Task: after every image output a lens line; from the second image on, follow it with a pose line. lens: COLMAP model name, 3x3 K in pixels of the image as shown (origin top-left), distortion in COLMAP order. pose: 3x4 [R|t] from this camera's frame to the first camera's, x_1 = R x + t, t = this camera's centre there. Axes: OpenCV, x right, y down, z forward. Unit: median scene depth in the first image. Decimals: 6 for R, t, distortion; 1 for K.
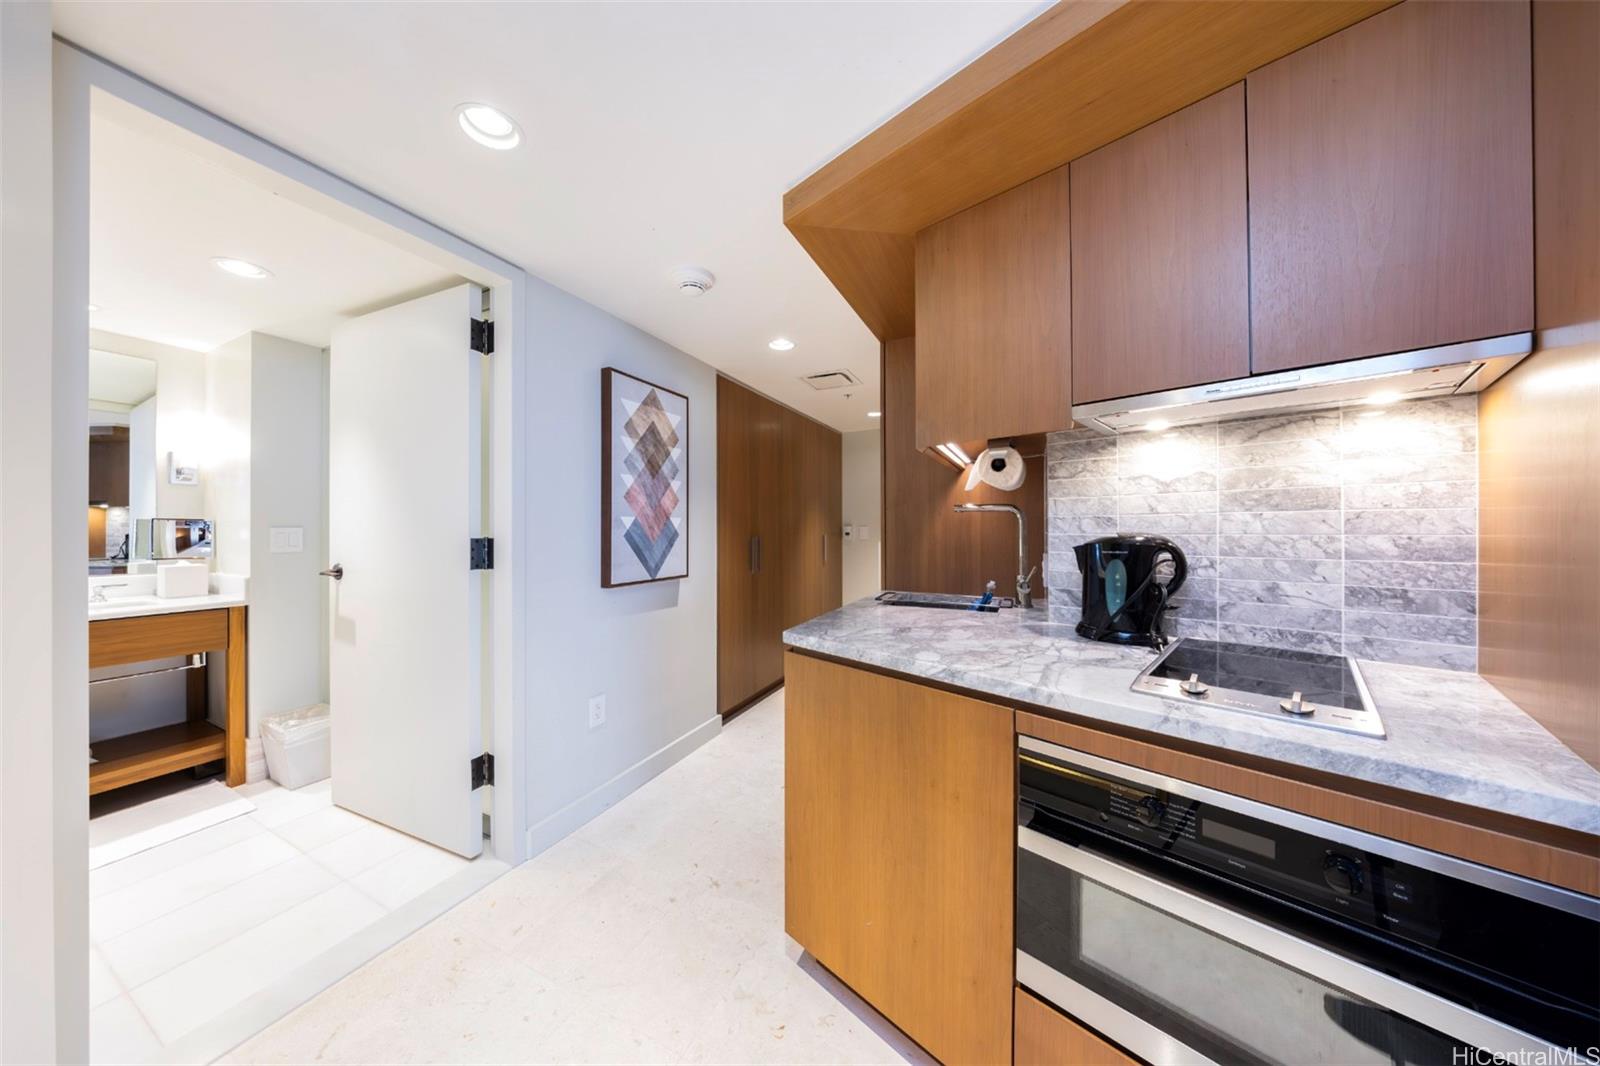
lens RADIAL K [[515.8, 0, 800.0], [0, 515.8, 533.0], [0, 0, 1]] dist [-0.000585, -0.000042]
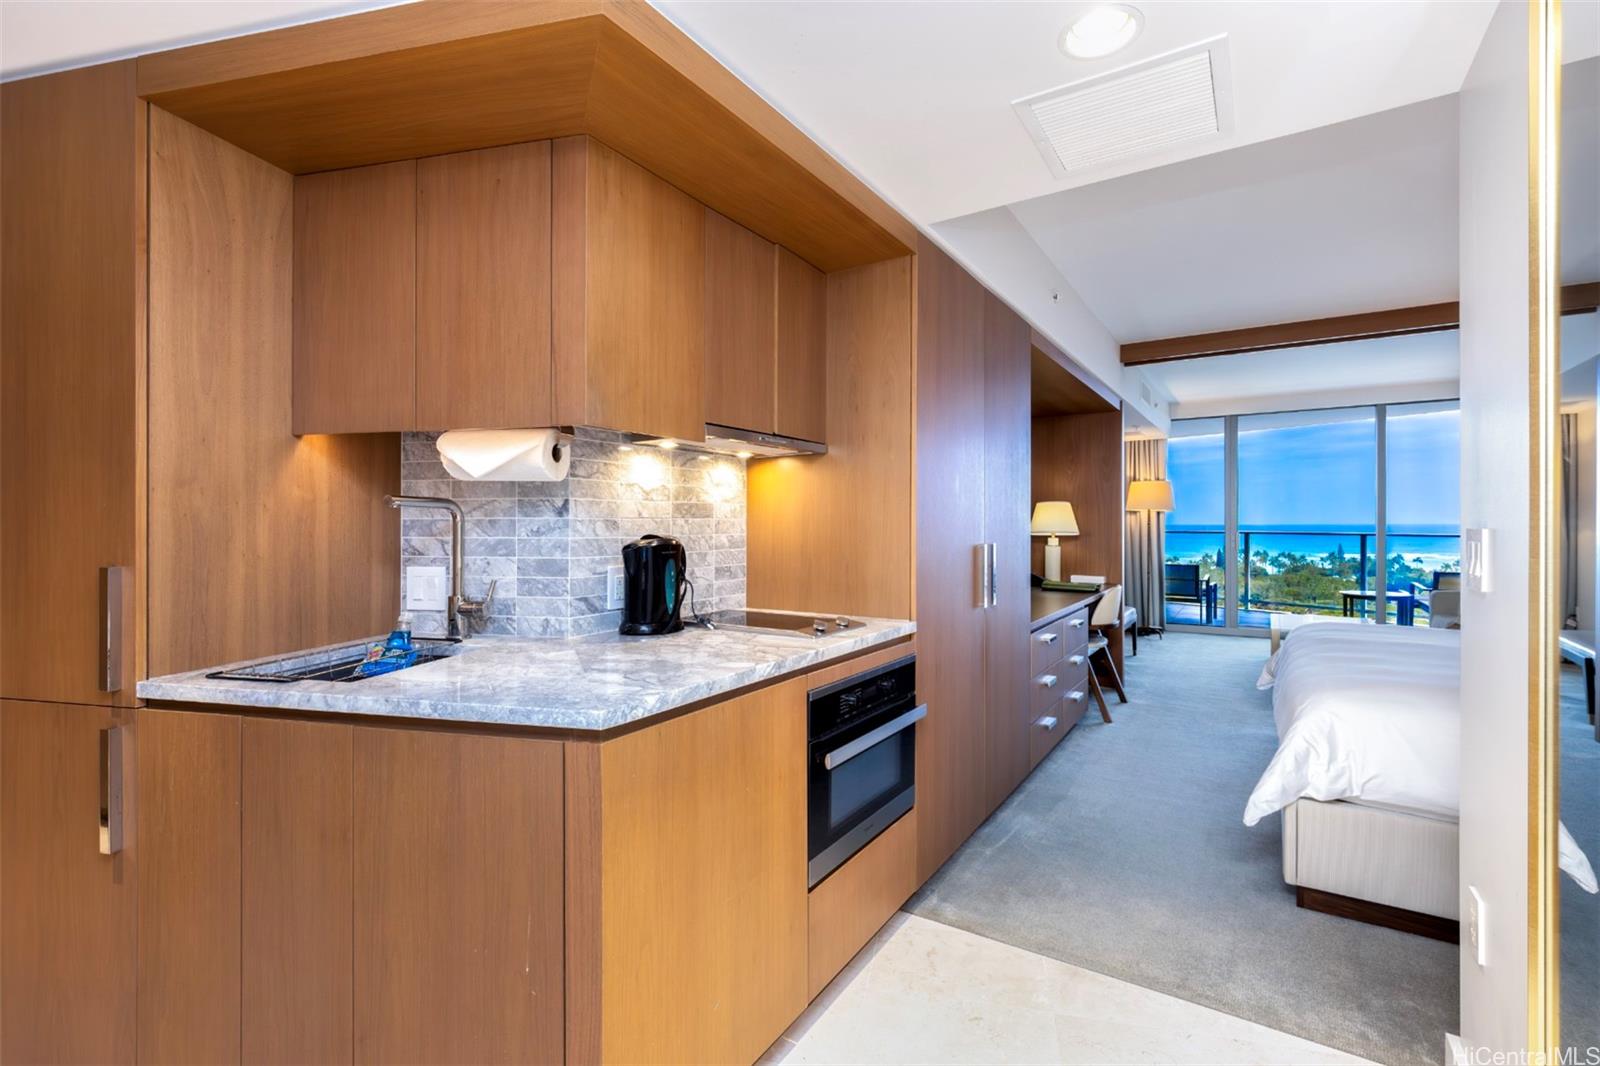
lens RADIAL K [[723.1, 0, 800.0], [0, 723.1, 533.0], [0, 0, 1]] dist [-0.000638, -0.000040]
pose [[-0.235915, -0.006691, 0.971751, -1.063038], [0.012768, 0.999869, 0.009984, -0.018364], [-0.971690, 0.014762, -0.235798, 1.174662]]
